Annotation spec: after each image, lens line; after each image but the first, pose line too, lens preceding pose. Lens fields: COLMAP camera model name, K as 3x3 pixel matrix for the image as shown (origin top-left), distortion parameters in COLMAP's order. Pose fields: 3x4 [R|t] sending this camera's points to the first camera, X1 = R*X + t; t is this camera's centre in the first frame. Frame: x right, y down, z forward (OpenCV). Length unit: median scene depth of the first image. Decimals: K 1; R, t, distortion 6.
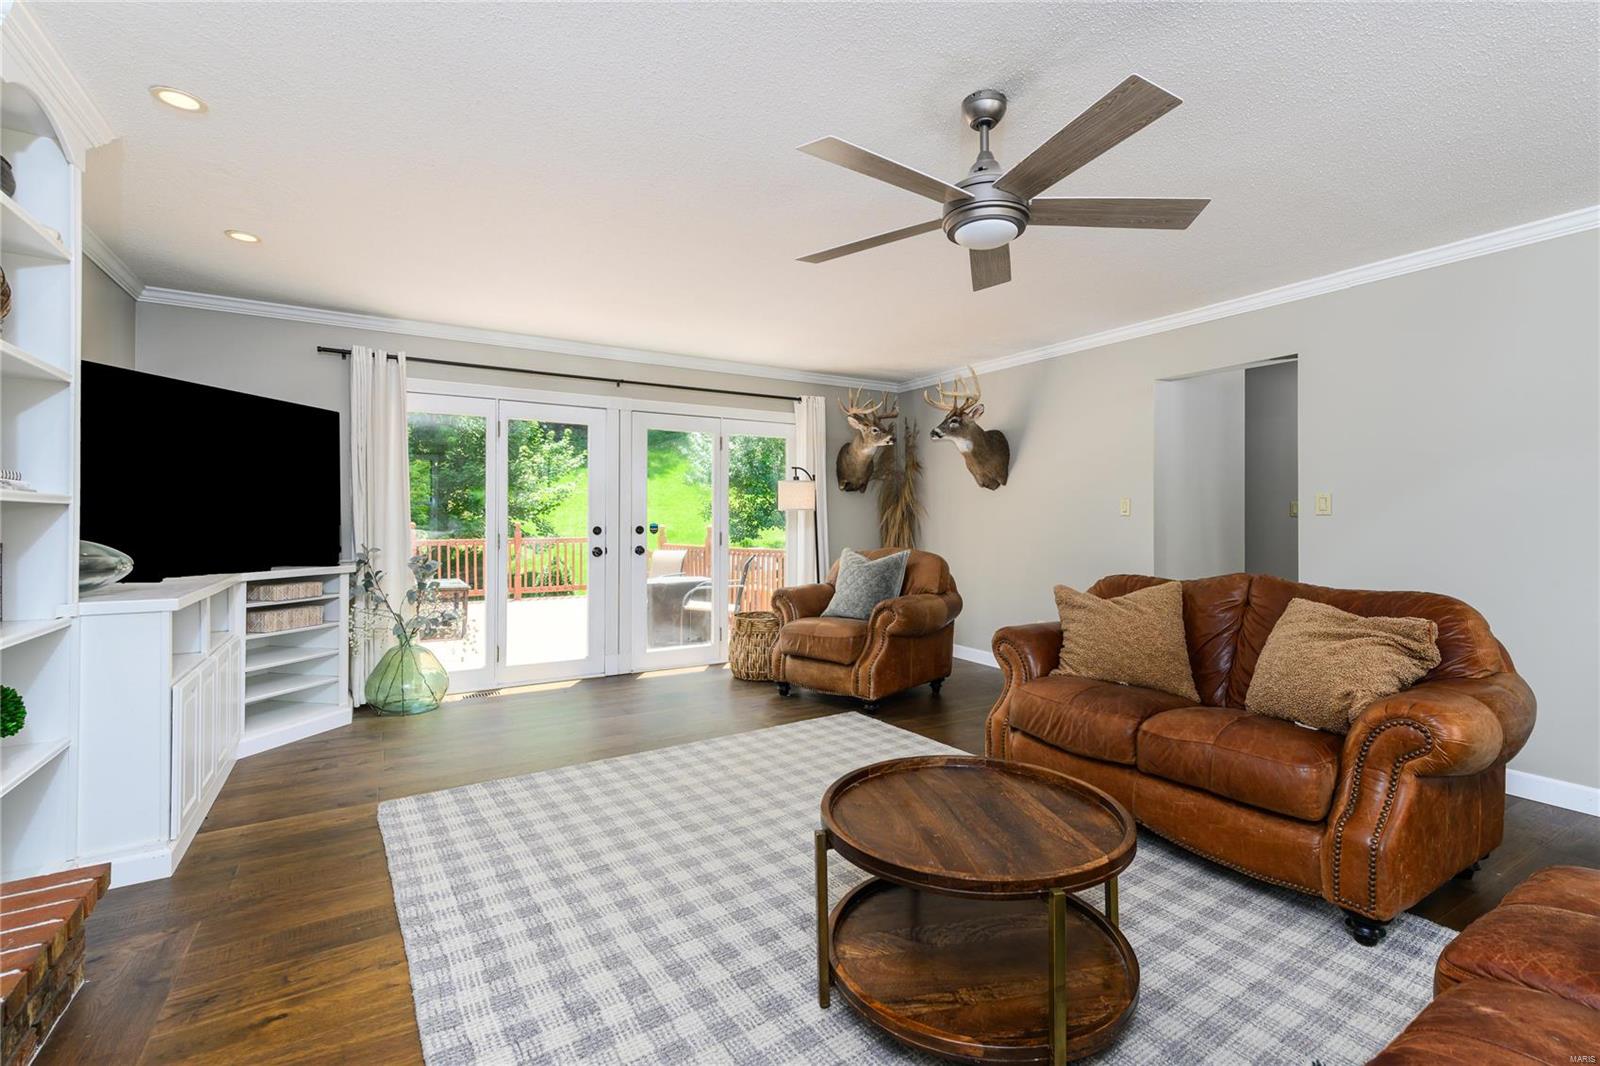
lens RADIAL K [[724.0, 0, 816.6], [0, 724.0, 532.3], [0, 0, 1]] dist [0.015178, 0.000029]
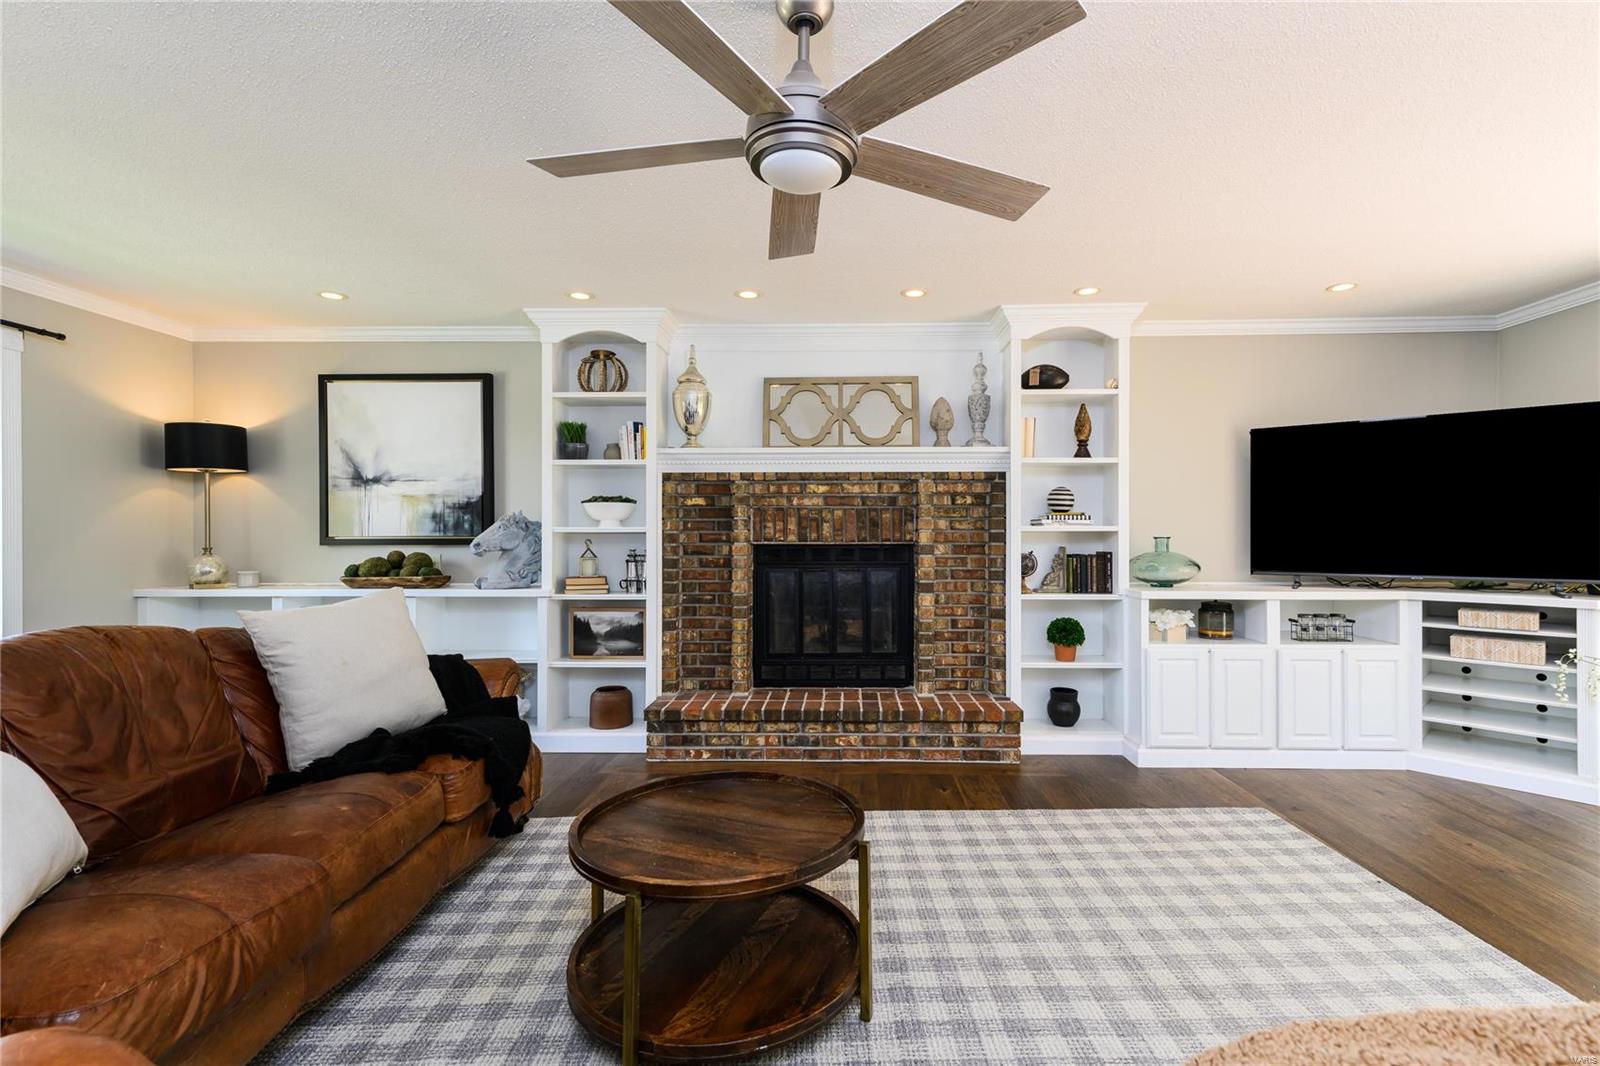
lens RADIAL K [[707.1, 0, 818.4], [0, 707.1, 534.3], [0, 0, 1]] dist [0.007213, 0.000014]
pose [[-0.538846, -0.000471, -0.842404, 0.632210], [-0.018911, 0.999755, 0.011538, -0.025556], [0.842192, 0.022148, -0.538722, 1.041849]]
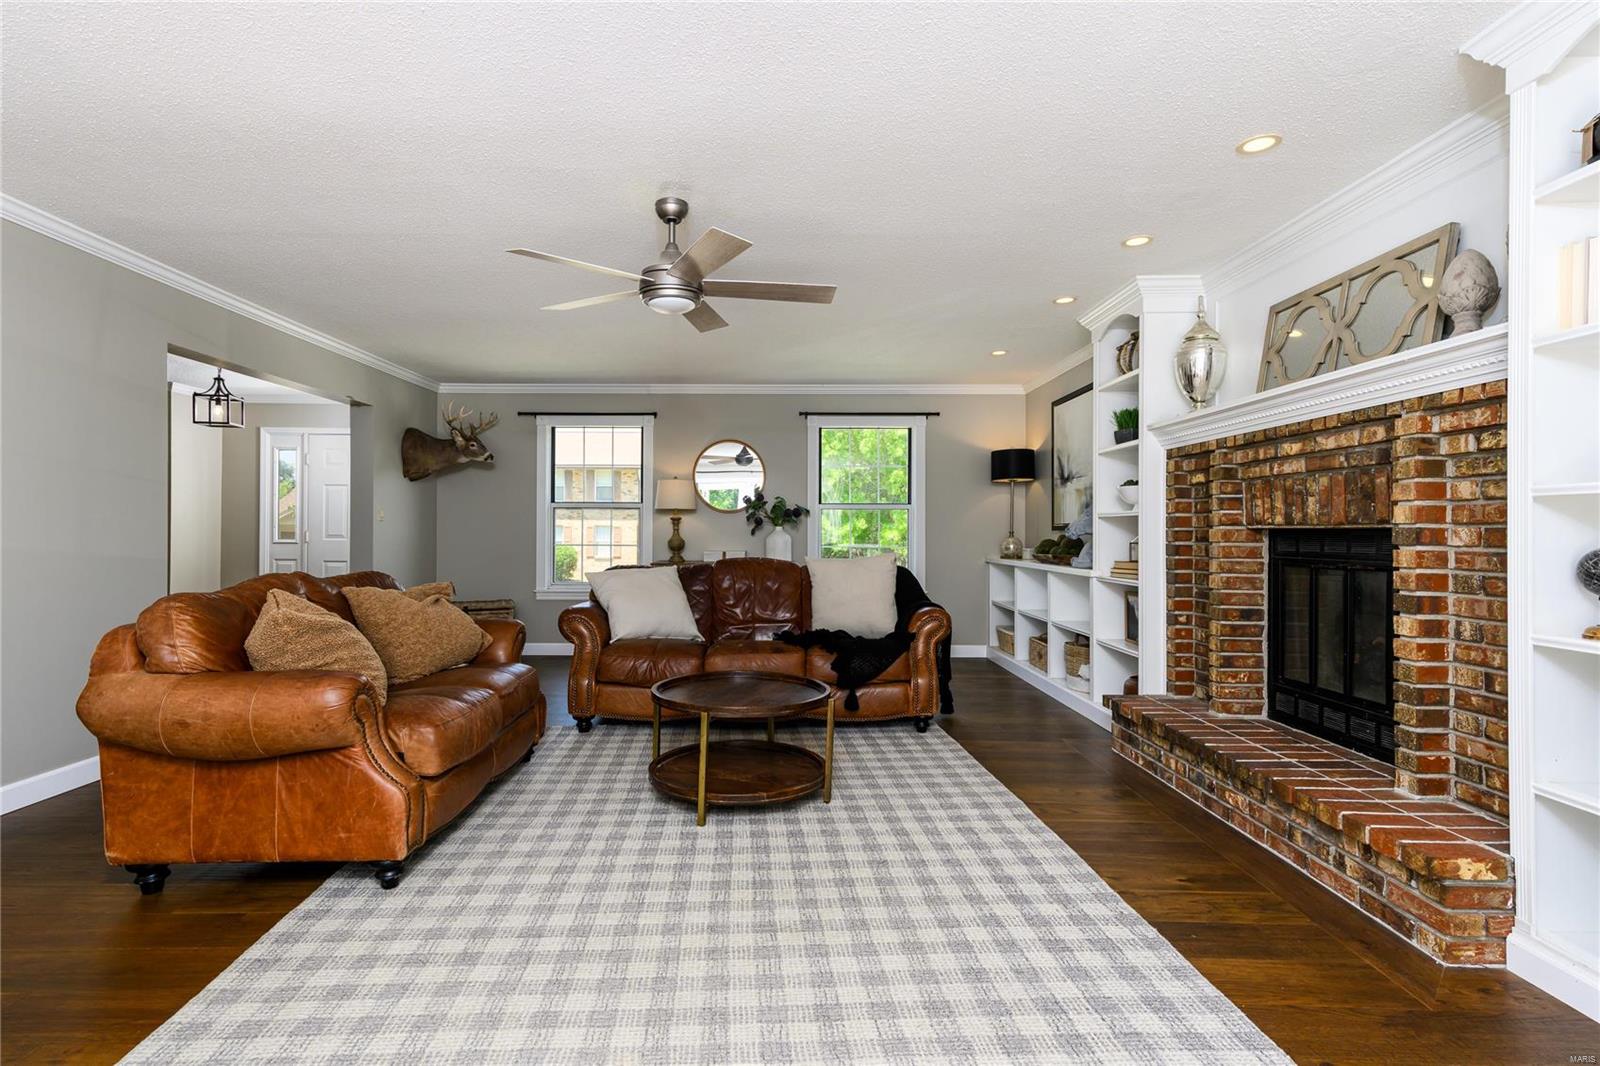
lens RADIAL K [[761.6, 0, 800.0], [0, 761.6, 533.0], [0, 0, 1]] dist [0.012797, 0.000063]
pose [[-0.867604, -0.003872, 0.497241, -0.494308], [0.008254, 0.999720, 0.022186, -0.011719], [-0.497188, 0.023353, -0.867329, 1.550063]]
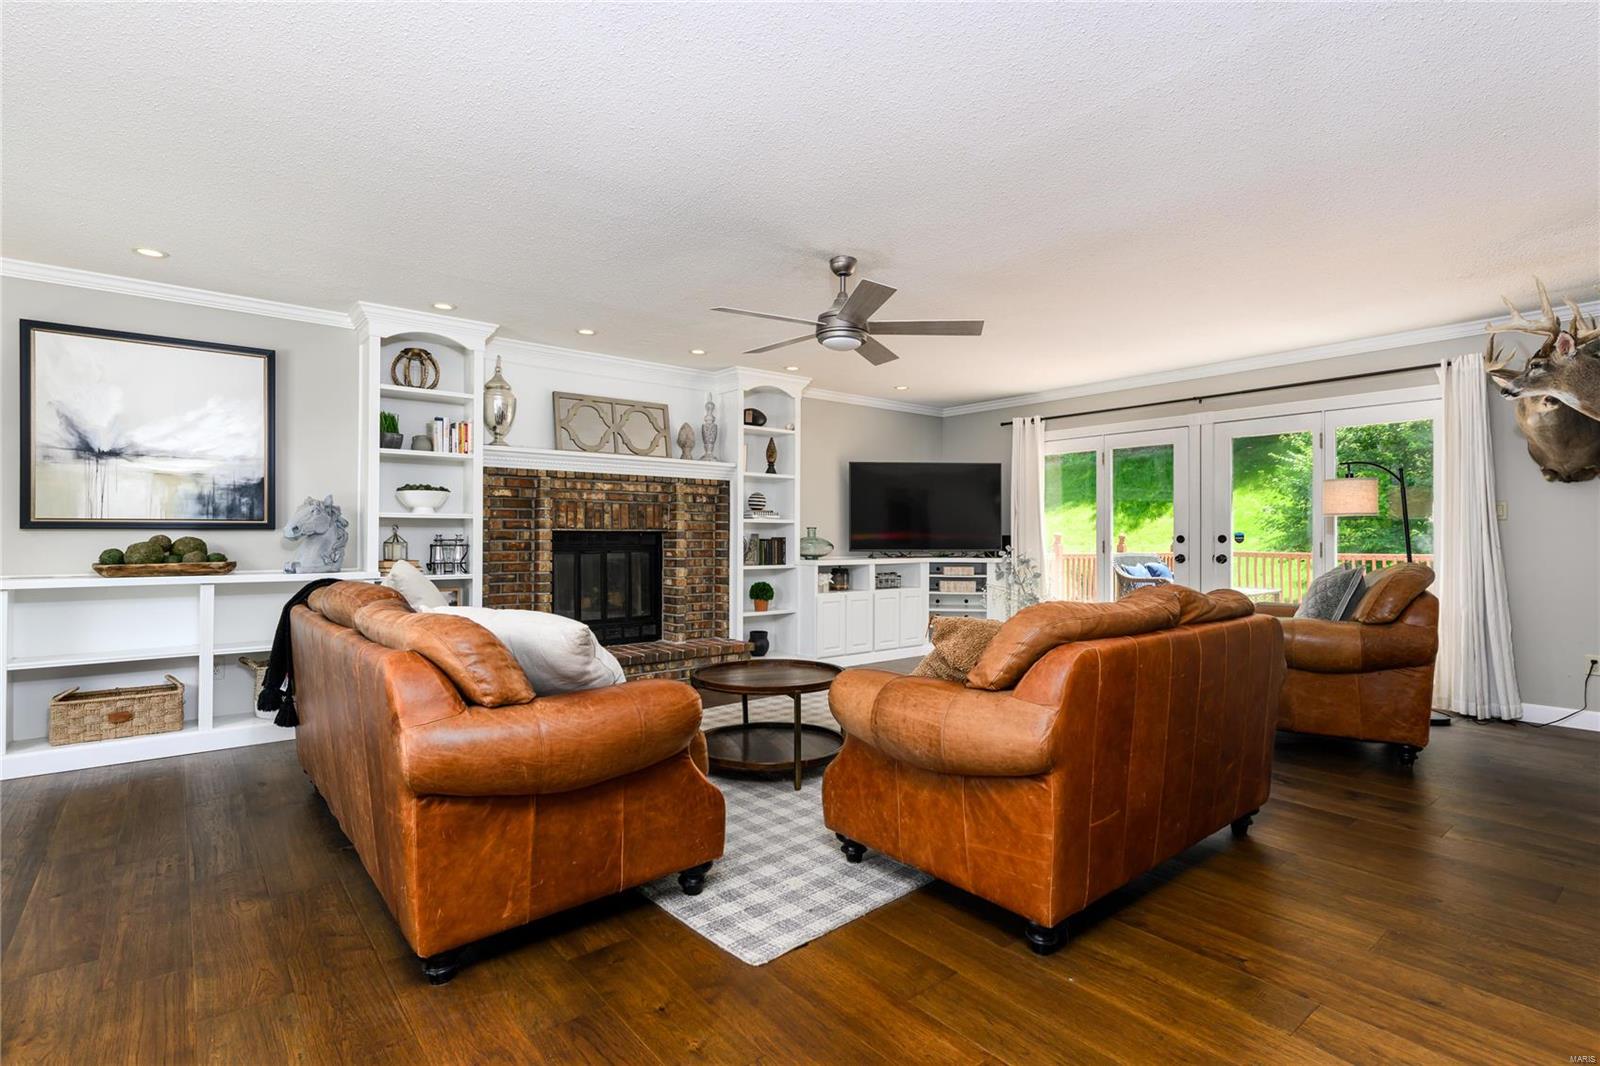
lens RADIAL K [[756.9, 0, 790.1], [0, 756.9, 533.3], [0, 0, 1]] dist [0.001363, 0.001030]
pose [[0.128039, -0.006137, -0.991750, 1.379592], [-0.022751, 0.999700, -0.009123, 0.023493], [0.991508, 0.023731, 0.127861, 0.500901]]
